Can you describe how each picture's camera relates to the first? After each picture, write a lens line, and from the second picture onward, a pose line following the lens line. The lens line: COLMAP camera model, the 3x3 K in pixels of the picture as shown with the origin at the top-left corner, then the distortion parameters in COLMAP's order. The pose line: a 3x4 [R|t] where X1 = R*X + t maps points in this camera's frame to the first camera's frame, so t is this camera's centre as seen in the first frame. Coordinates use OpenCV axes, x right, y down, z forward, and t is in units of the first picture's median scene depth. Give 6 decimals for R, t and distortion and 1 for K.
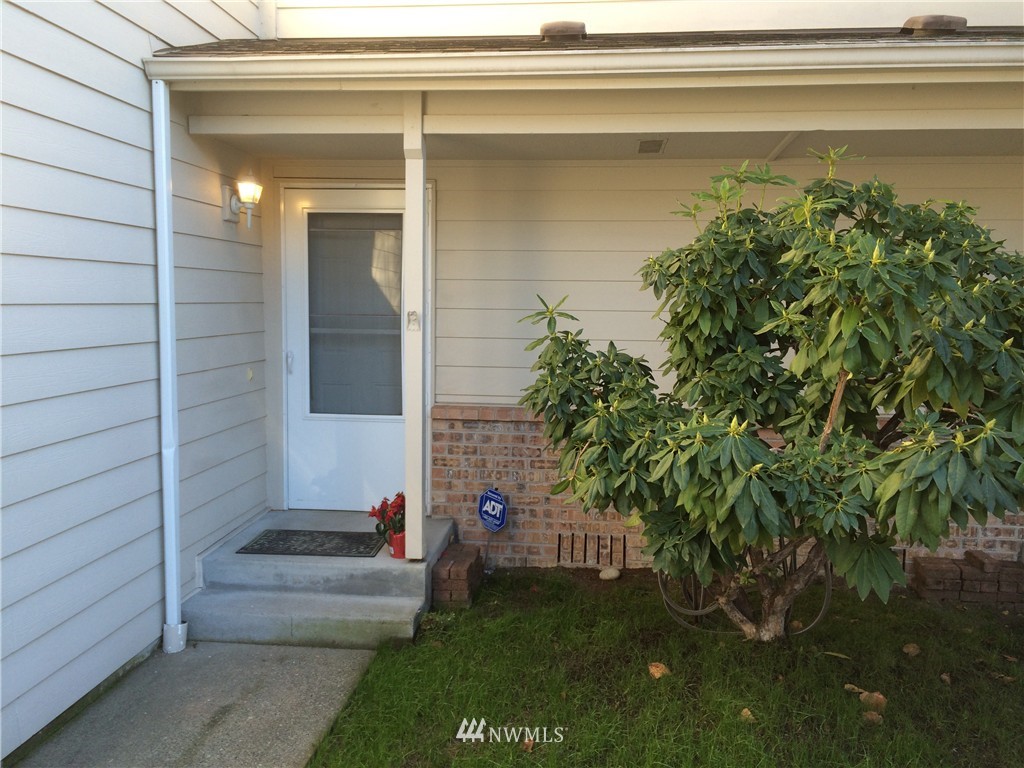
lens RADIAL K [[879.9, 0, 514.5], [0, 879.9, 383.8], [0, 0, 1]] dist [0.041075, -0.001434]
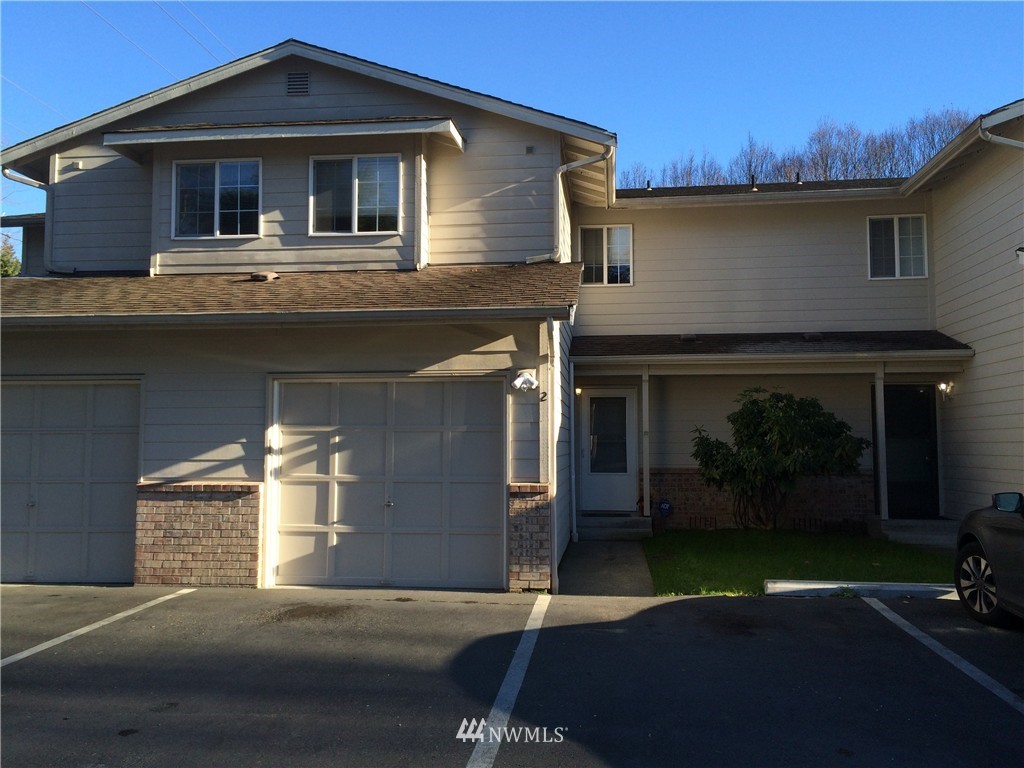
lens RADIAL K [[879.9, 0, 509.1], [0, 879.9, 384.9], [0, 0, 1]] dist [0.041075, -0.001434]
pose [[0.999738, -0.014735, -0.017524, -0.602185], [0.011670, 0.986451, -0.163642, 0.284537], [0.019697, 0.163394, 0.986364, -2.305593]]
